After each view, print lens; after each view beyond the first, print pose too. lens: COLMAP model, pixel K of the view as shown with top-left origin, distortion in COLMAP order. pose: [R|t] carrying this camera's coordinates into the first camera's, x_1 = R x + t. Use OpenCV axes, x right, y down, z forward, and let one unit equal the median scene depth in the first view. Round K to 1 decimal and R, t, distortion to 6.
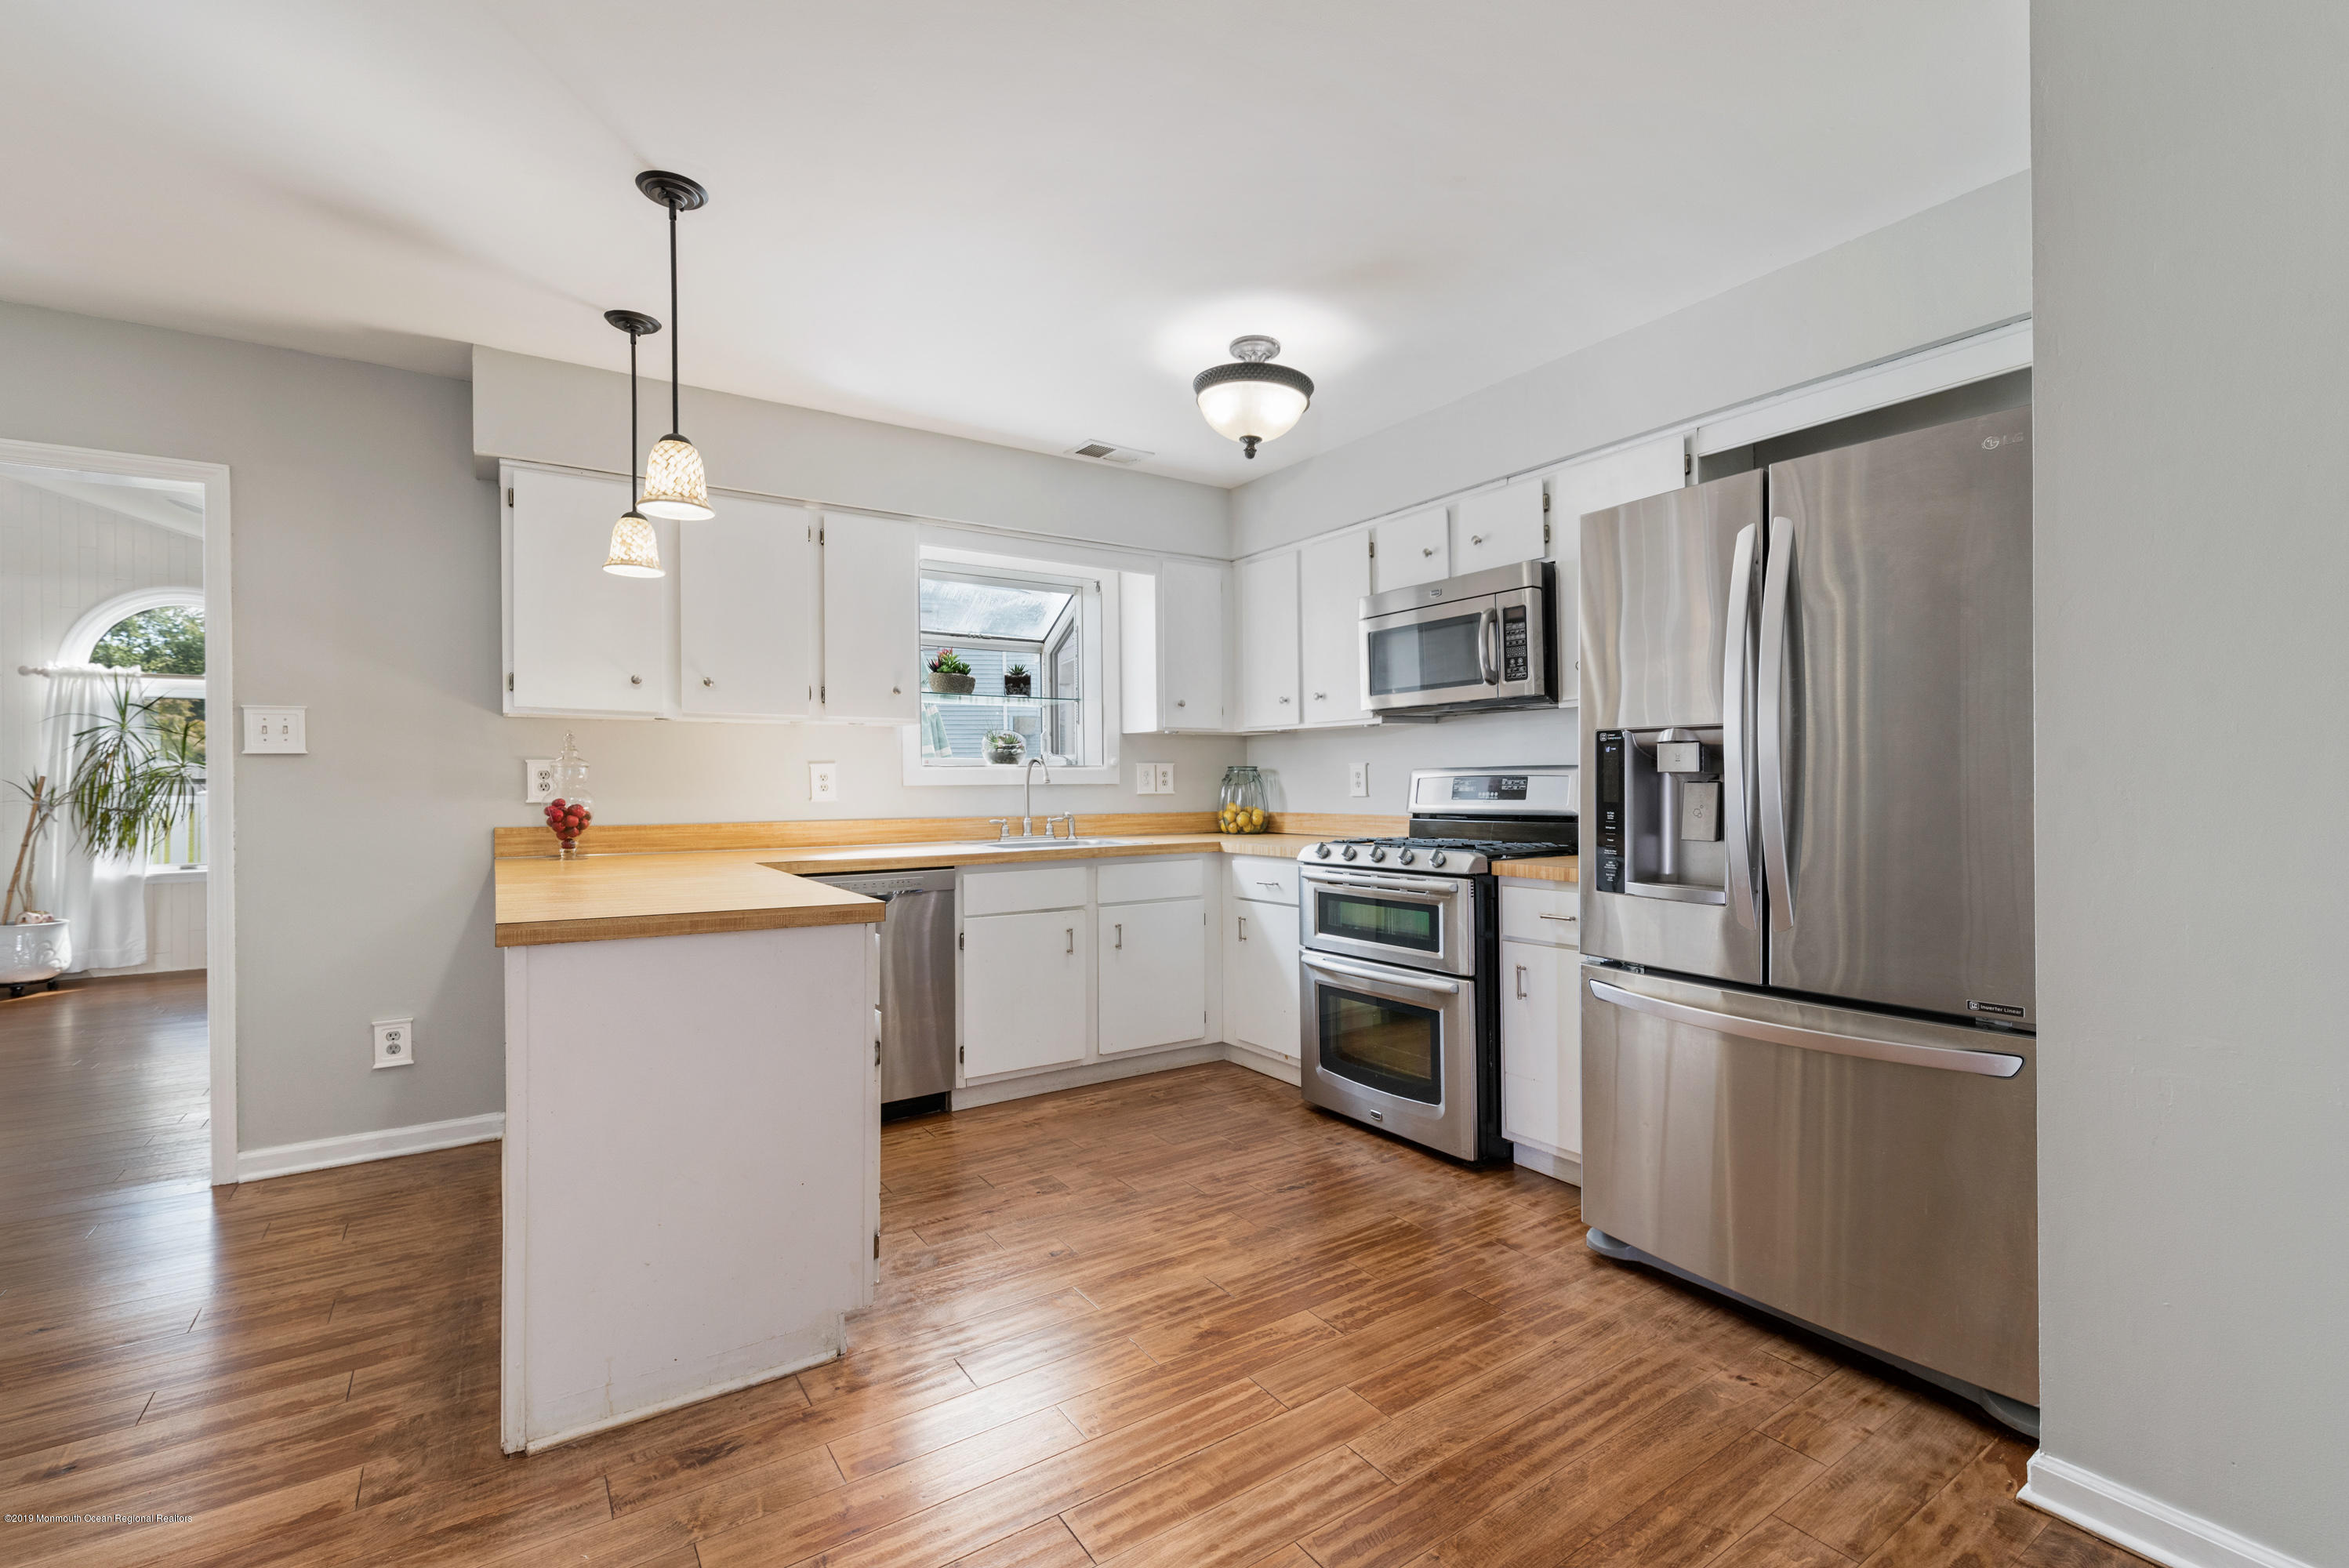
lens RADIAL K [[1029.3, 0, 1182.8], [0, 1029.3, 781.4], [0, 0, 1]] dist [0.000786, -0.000127]
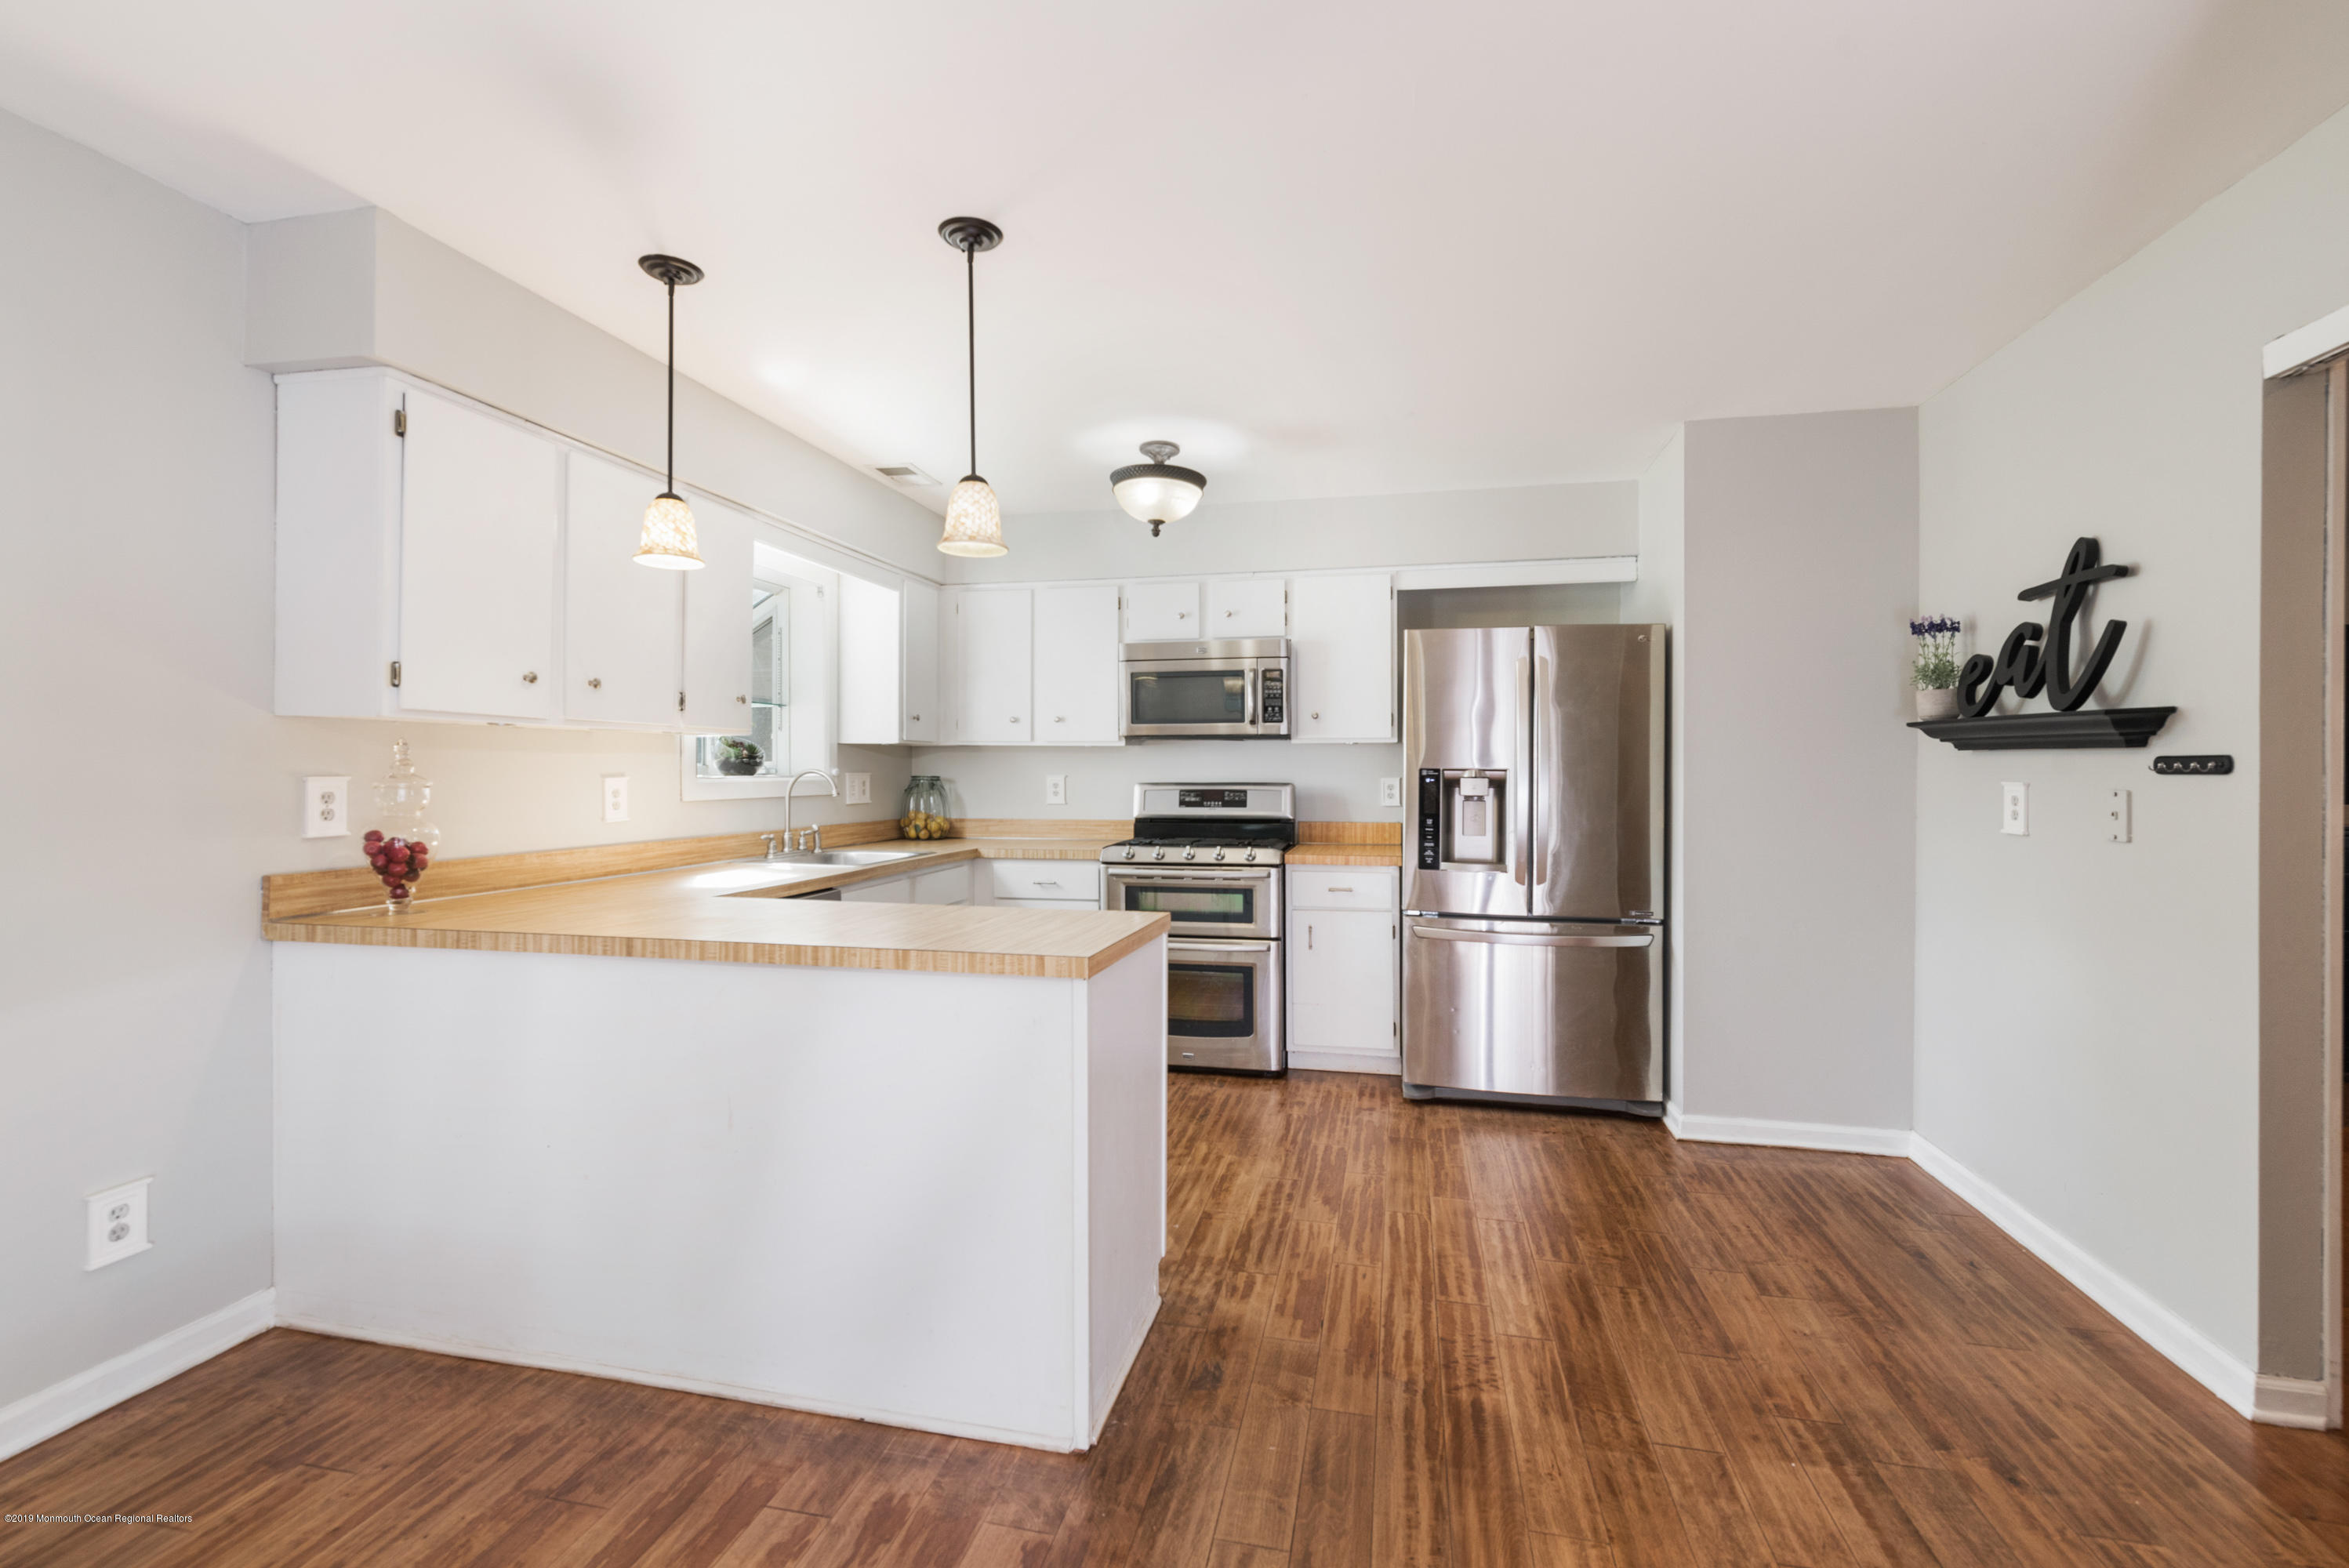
lens RADIAL K [[1024.1, 0, 1183.5], [0, 1024.1, 768.3], [0, 0, 1]] dist [0.001440, 0.000273]
pose [[0.724037, 0.008682, 0.689707, -0.692787], [-0.007876, 0.999960, -0.004319, -0.028833], [-0.689717, -0.002306, 0.724076, 0.080875]]
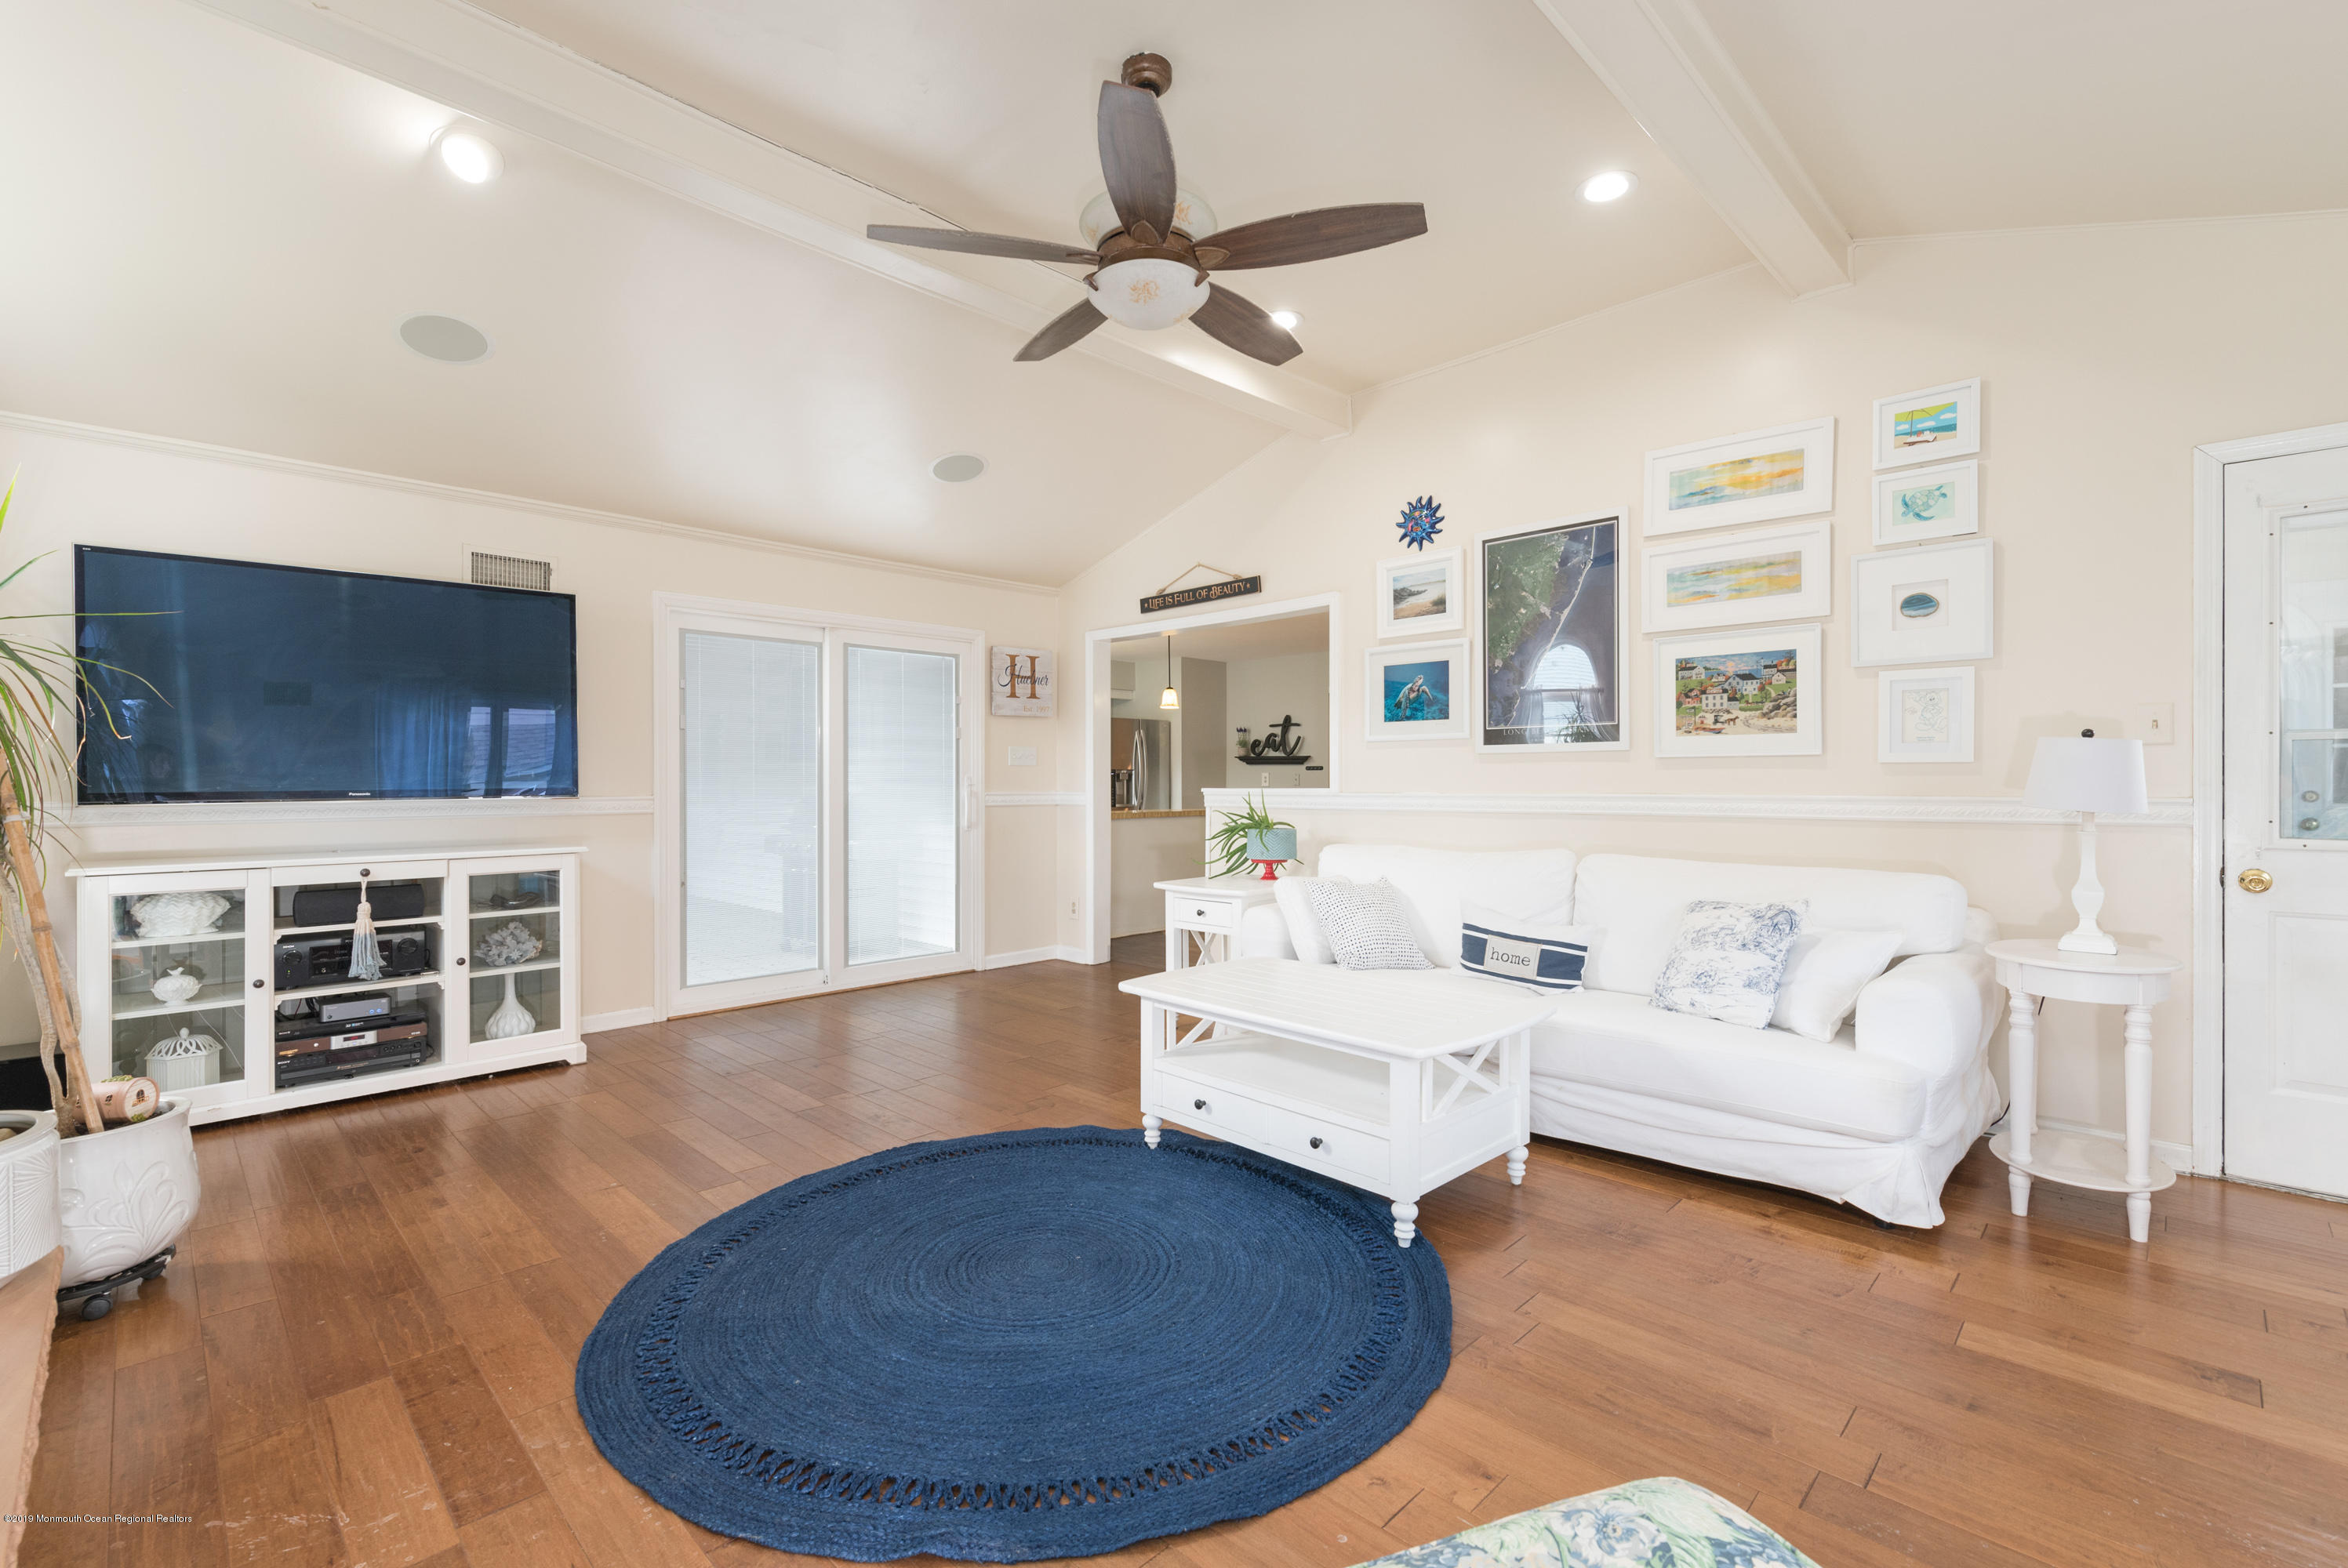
lens RADIAL K [[1028.8, 0, 1182.3], [0, 1028.8, 781.4], [0, 0, 1]] dist [0.000786, -0.000127]
pose [[-0.199727, 0.006607, 0.979829, -2.800355], [0.002300, 0.999978, -0.006274, 0.020564], [-0.979849, 0.001000, -0.199738, 1.147759]]
